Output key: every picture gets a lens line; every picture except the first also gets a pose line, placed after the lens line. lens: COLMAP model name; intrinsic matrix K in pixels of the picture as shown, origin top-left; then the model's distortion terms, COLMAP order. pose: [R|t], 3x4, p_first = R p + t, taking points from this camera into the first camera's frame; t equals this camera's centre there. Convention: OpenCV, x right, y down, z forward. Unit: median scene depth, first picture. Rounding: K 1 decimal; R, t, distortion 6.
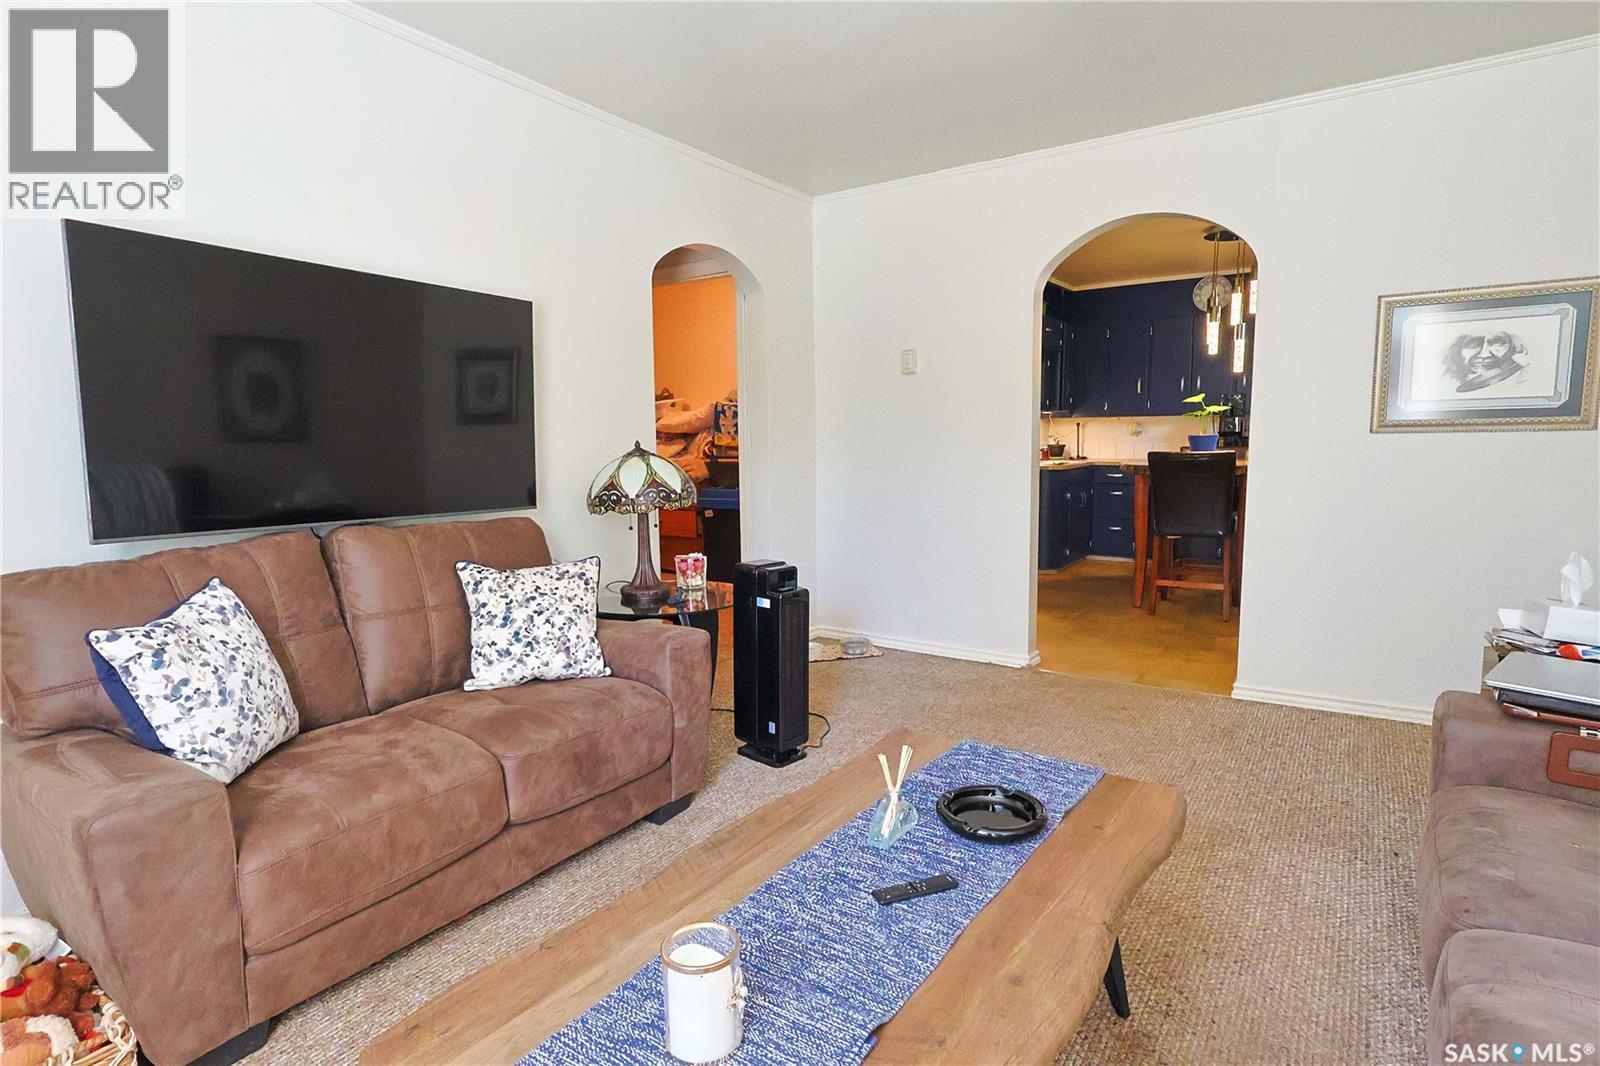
lens RADIAL K [[821.8, 0, 804.0], [0, 821.8, 533.7], [0, 0, 1]] dist [-0.003982, 0.000984]
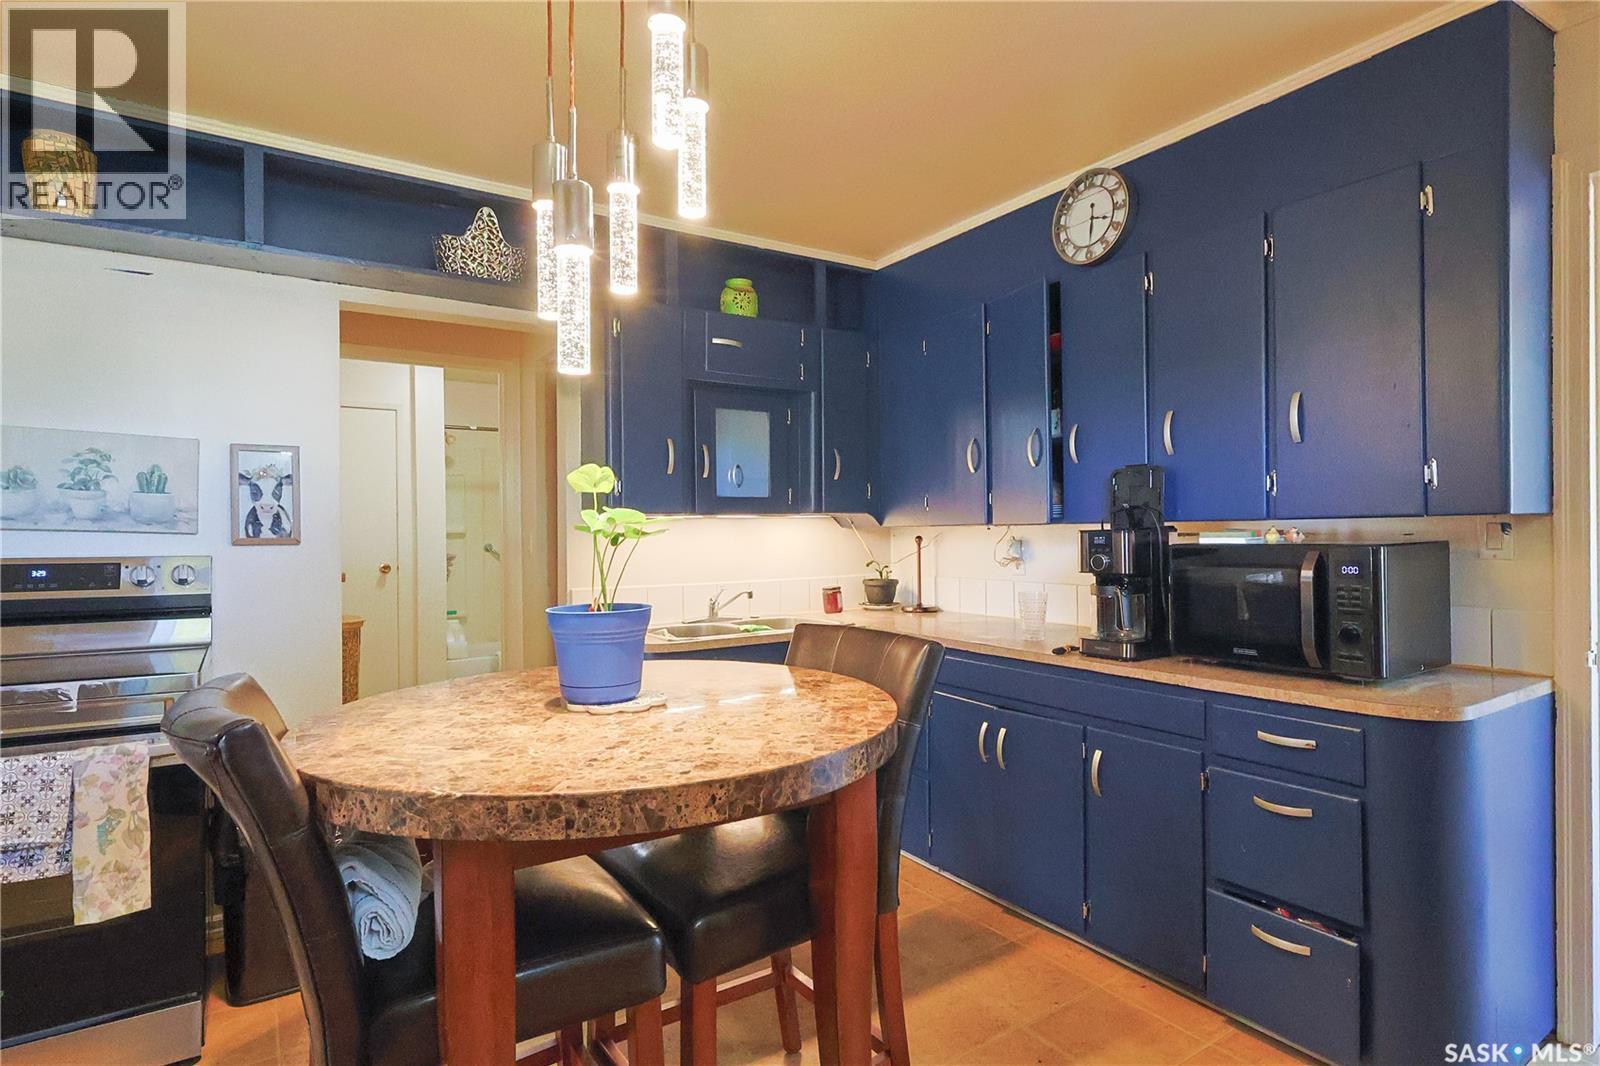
lens RADIAL K [[821.8, 0, 804.0], [0, 821.8, 533.7], [0, 0, 1]] dist [-0.003982, 0.000984]
pose [[0.923687, 0.006880, -0.383086, 1.141017], [-0.049890, 0.993486, -0.102451, -0.208674], [0.379885, 0.113745, 0.918014, 1.326248]]
